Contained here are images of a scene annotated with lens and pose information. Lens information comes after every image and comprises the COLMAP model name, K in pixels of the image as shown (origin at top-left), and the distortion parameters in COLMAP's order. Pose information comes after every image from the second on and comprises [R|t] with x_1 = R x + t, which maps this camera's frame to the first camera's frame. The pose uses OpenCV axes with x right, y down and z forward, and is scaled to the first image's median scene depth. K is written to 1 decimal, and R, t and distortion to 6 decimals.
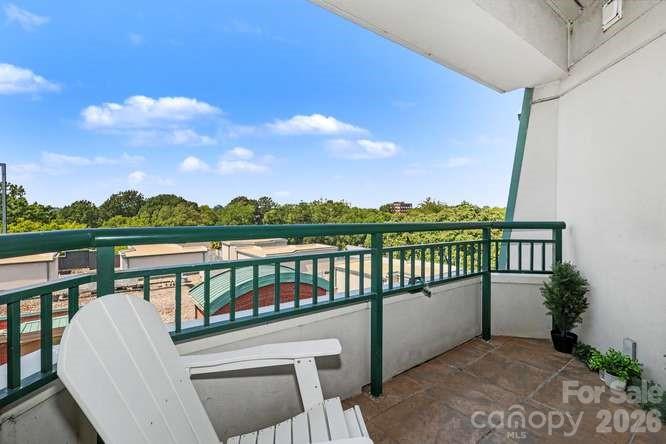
lens RADIAL K [[316.5, 0, 333.9], [0, 316.5, 211.9], [0, 0, 1]] dist [0.001844, 0.000470]
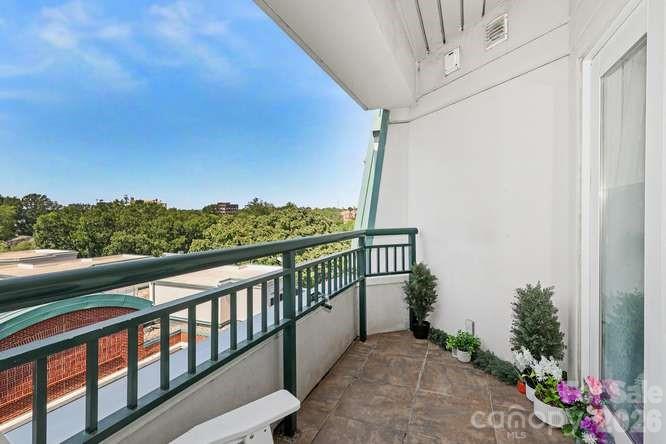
lens RADIAL K [[325.6, 0, 333.9], [0, 325.6, 211.3], [0, 0, 1]] dist [0.004139, 0.000685]
pose [[0.857256, -0.002877, 0.514882, -0.162687], [0.004550, 0.999988, -0.001988, -0.029347], [-0.514870, 0.004047, 0.857259, 0.112132]]
